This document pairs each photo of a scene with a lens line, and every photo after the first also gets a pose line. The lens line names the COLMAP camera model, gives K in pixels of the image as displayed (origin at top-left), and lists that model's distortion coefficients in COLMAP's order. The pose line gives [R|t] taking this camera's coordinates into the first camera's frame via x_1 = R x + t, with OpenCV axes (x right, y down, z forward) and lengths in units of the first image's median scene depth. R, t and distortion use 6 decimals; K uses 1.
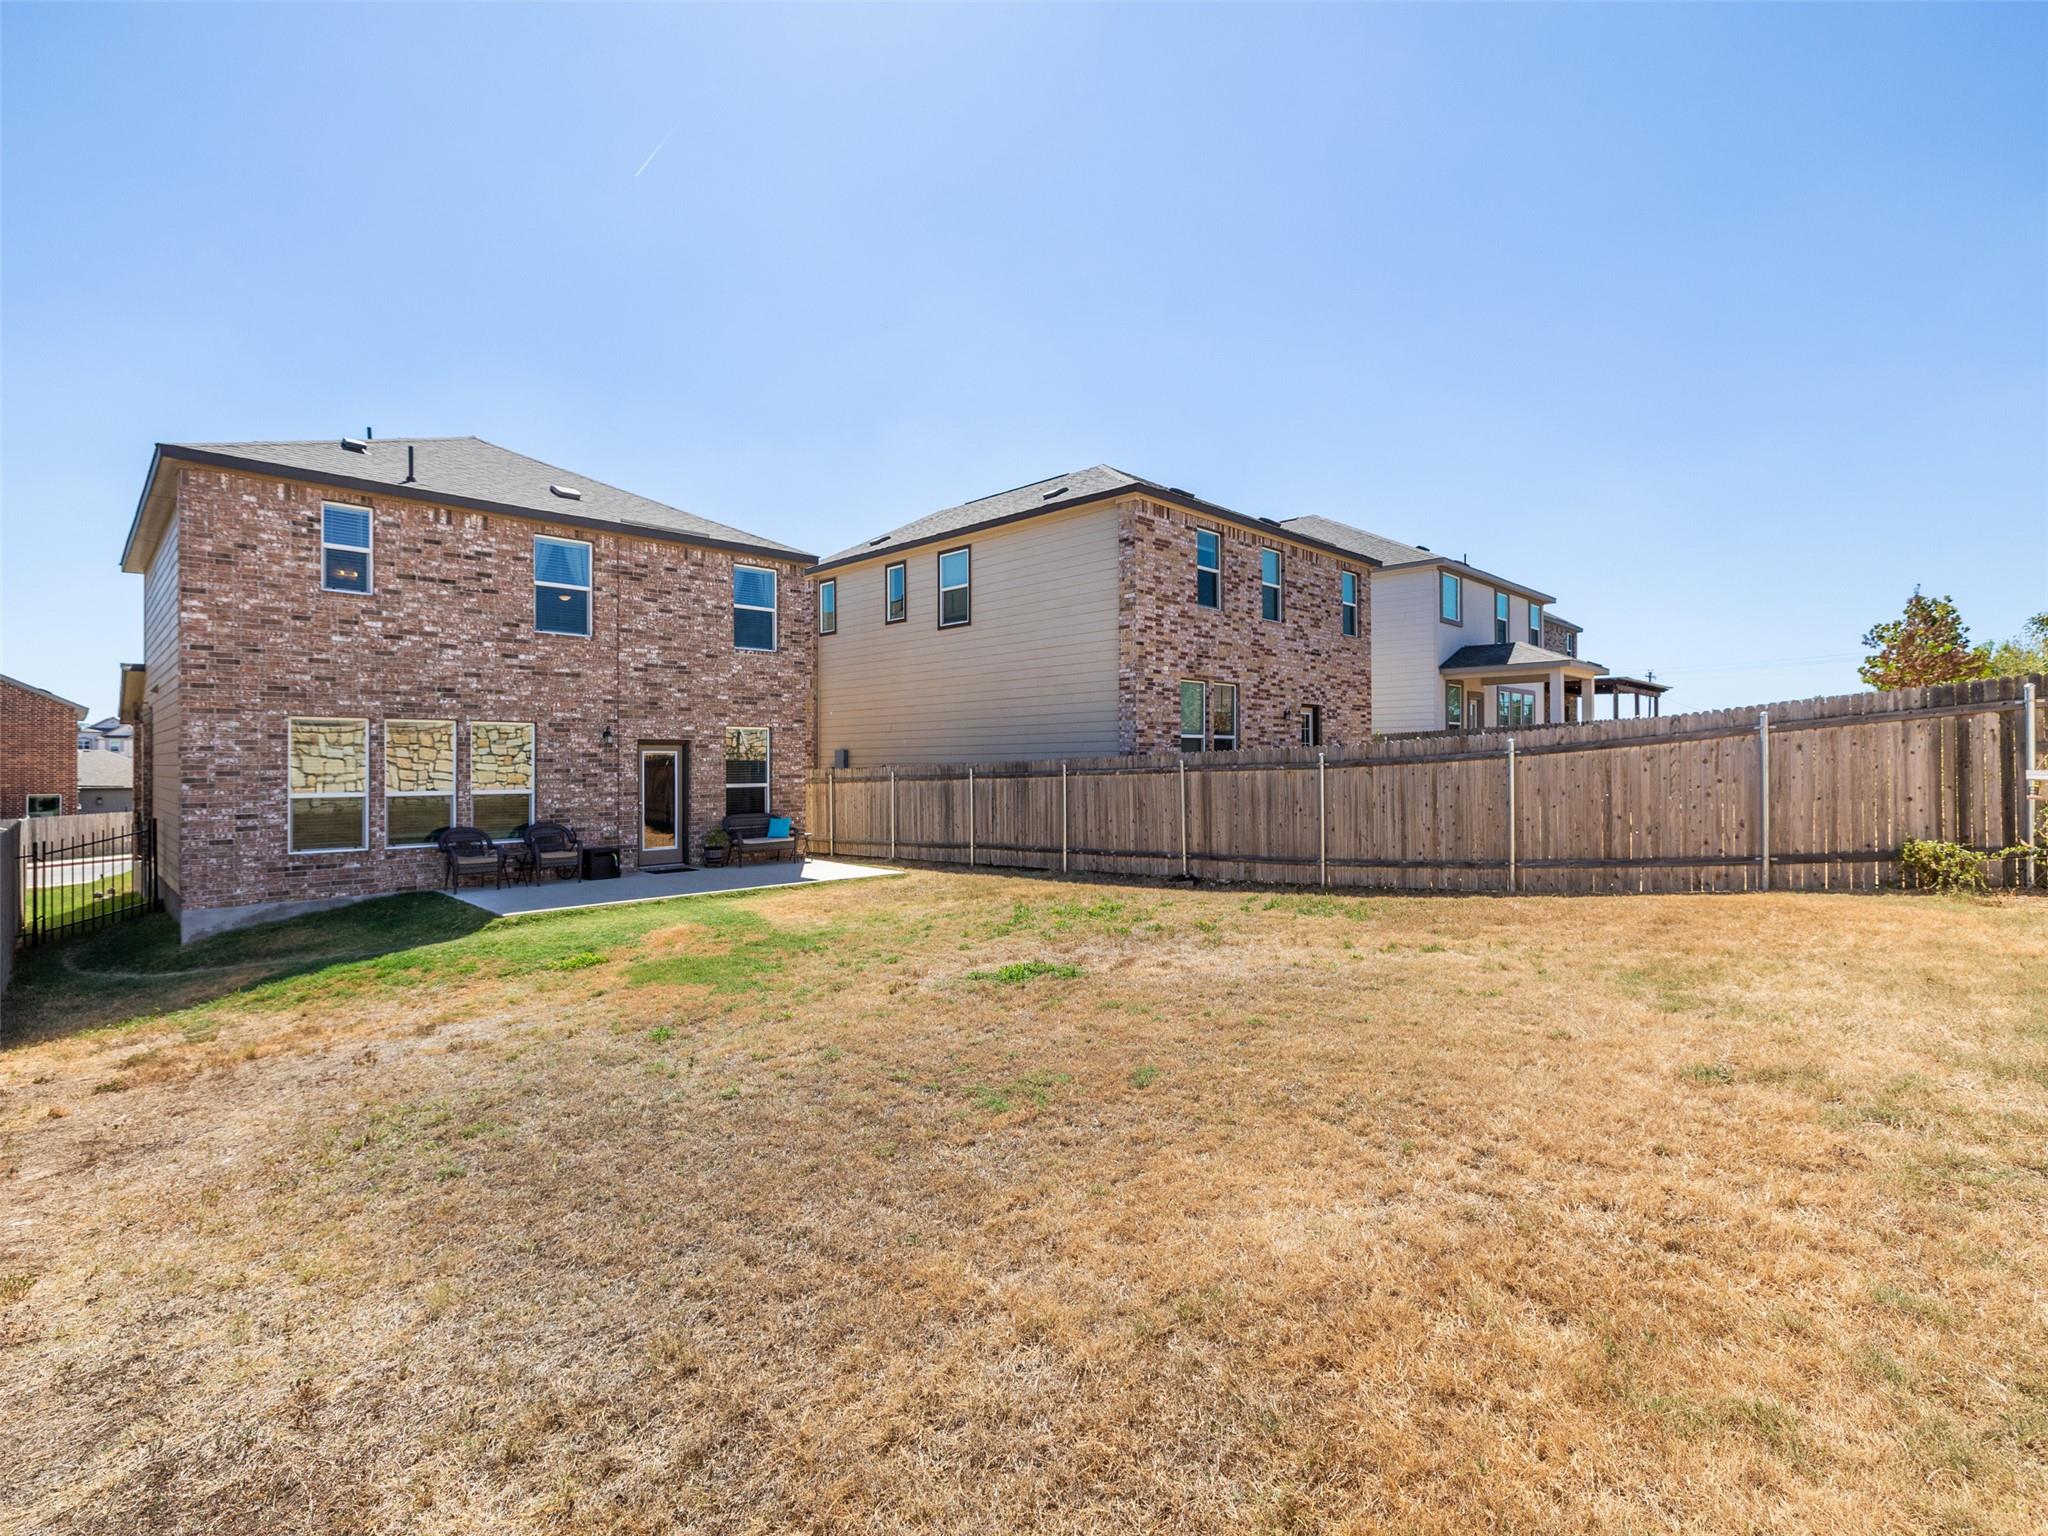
lens RADIAL K [[967.0, 0, 1027.2], [0, 967.0, 755.6], [0, 0, 1]] dist [-0.001031, 0.000564]
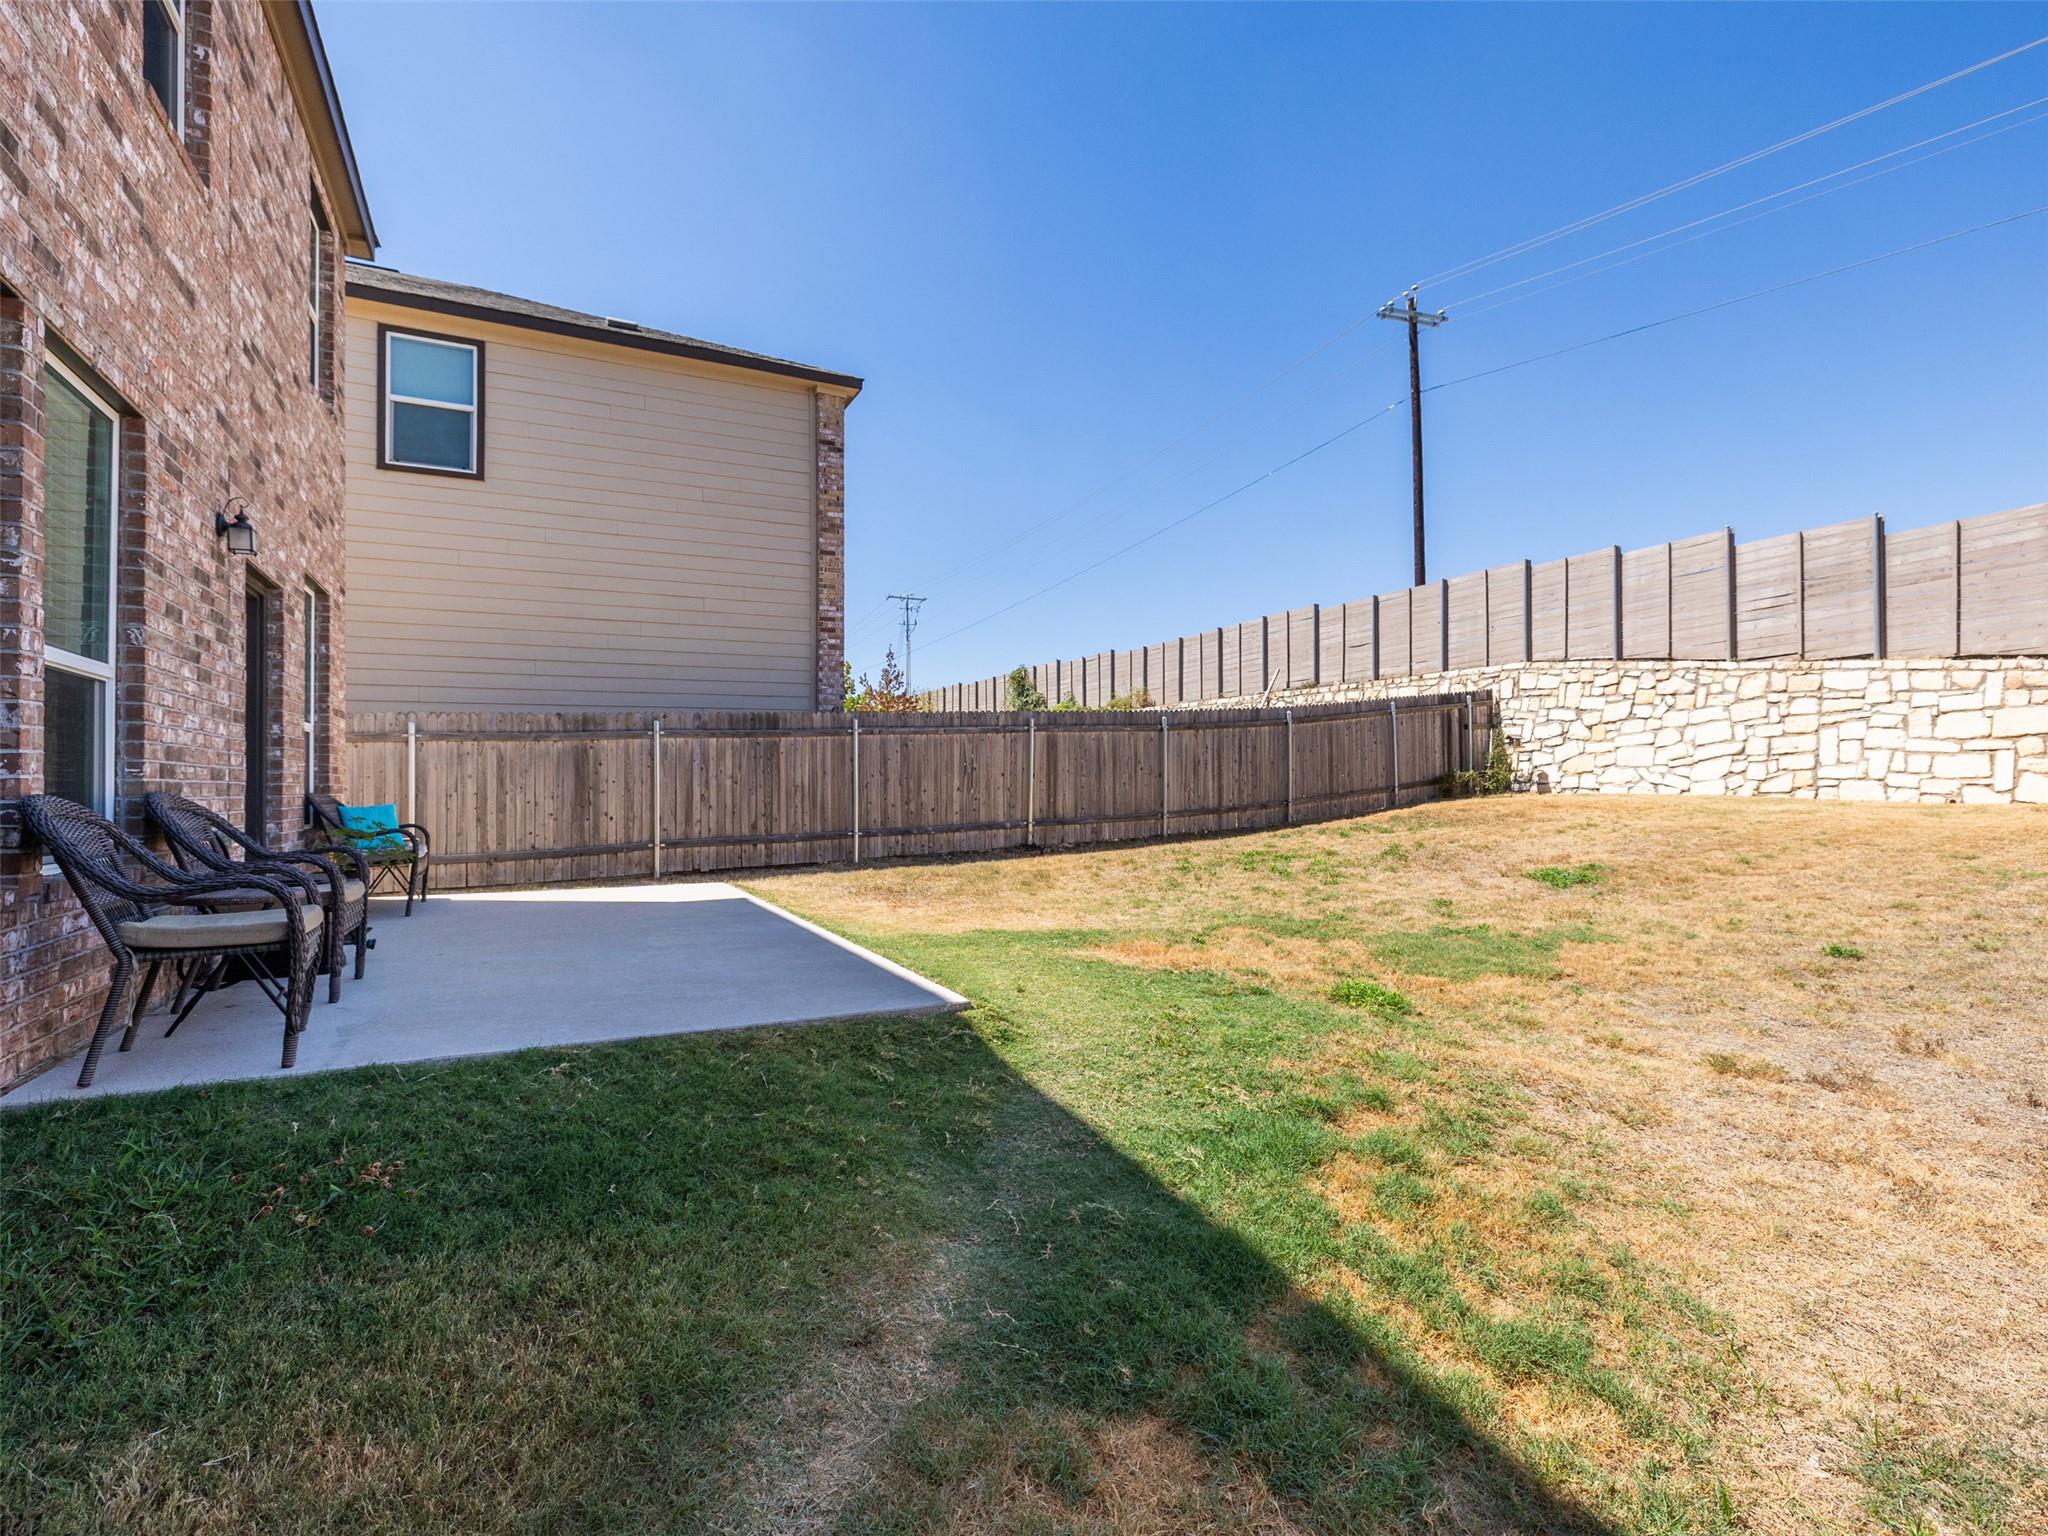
lens RADIAL K [[967.0, 0, 1027.2], [0, 967.0, 755.6], [0, 0, 1]] dist [-0.001031, 0.000564]
pose [[0.316907, 0.032579, 0.947897, -0.647857], [0.002587, 0.999376, -0.035214, 0.066172], [-0.948453, 0.013611, 0.316625, 0.651382]]
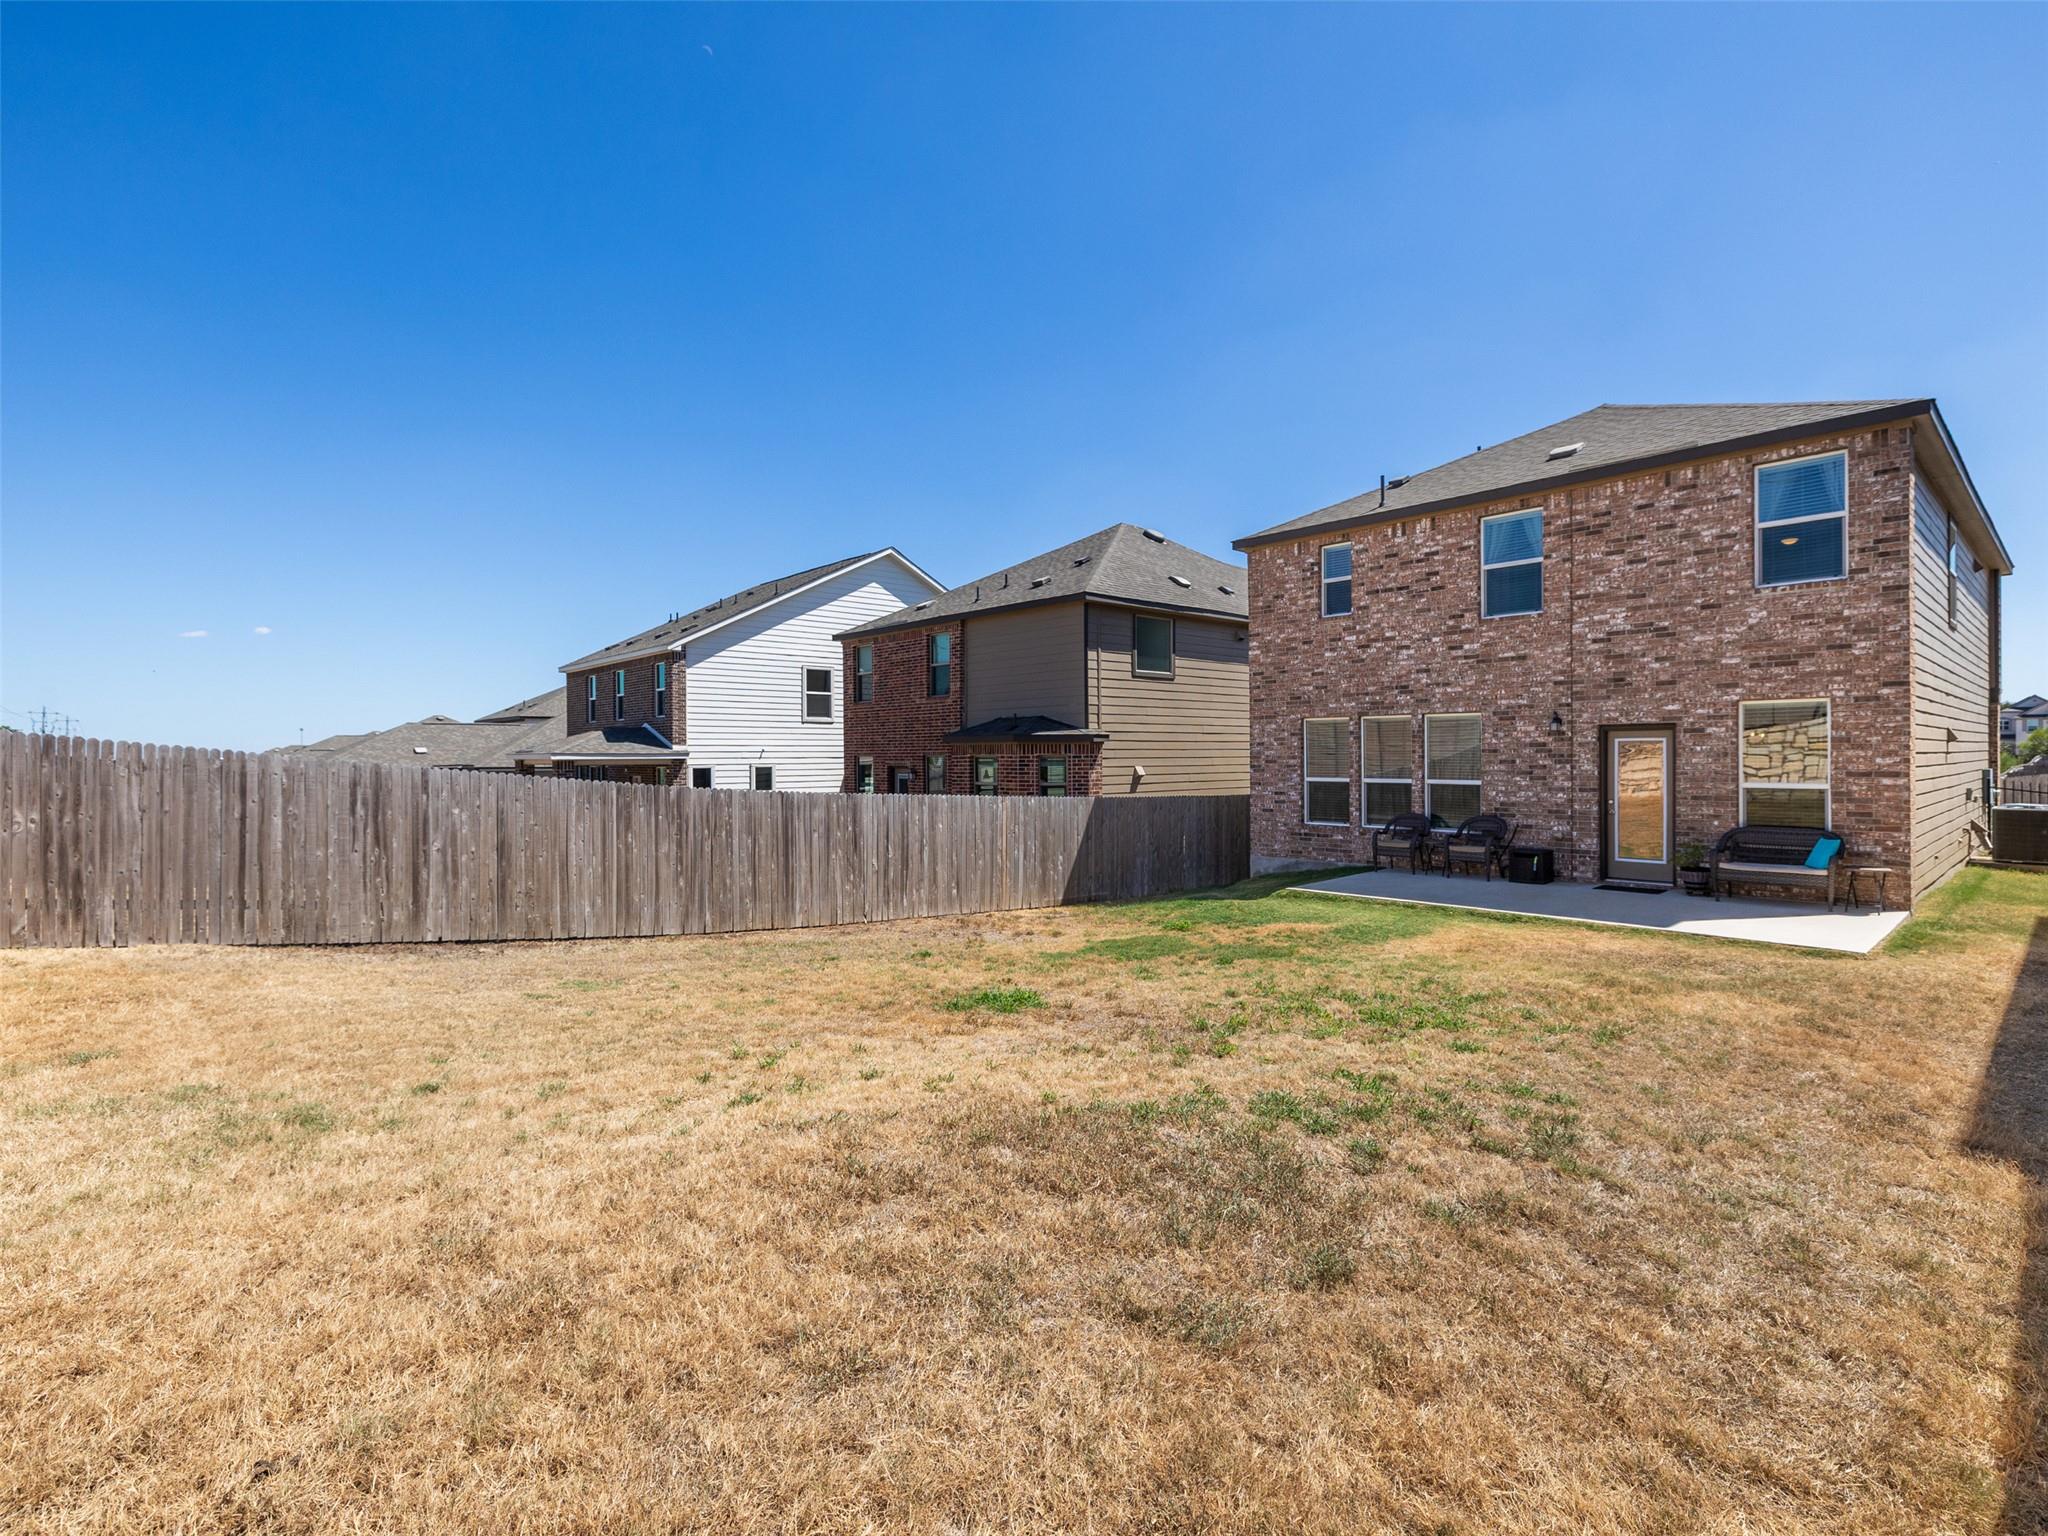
lens RADIAL K [[967.0, 0, 1027.2], [0, 967.0, 755.6], [0, 0, 1]] dist [-0.001031, 0.000564]
pose [[-0.055938, 0.005945, -0.998417, 0.465862], [0.015471, 0.999867, 0.005087, -0.002286], [0.998314, -0.015162, -0.056023, 0.568780]]
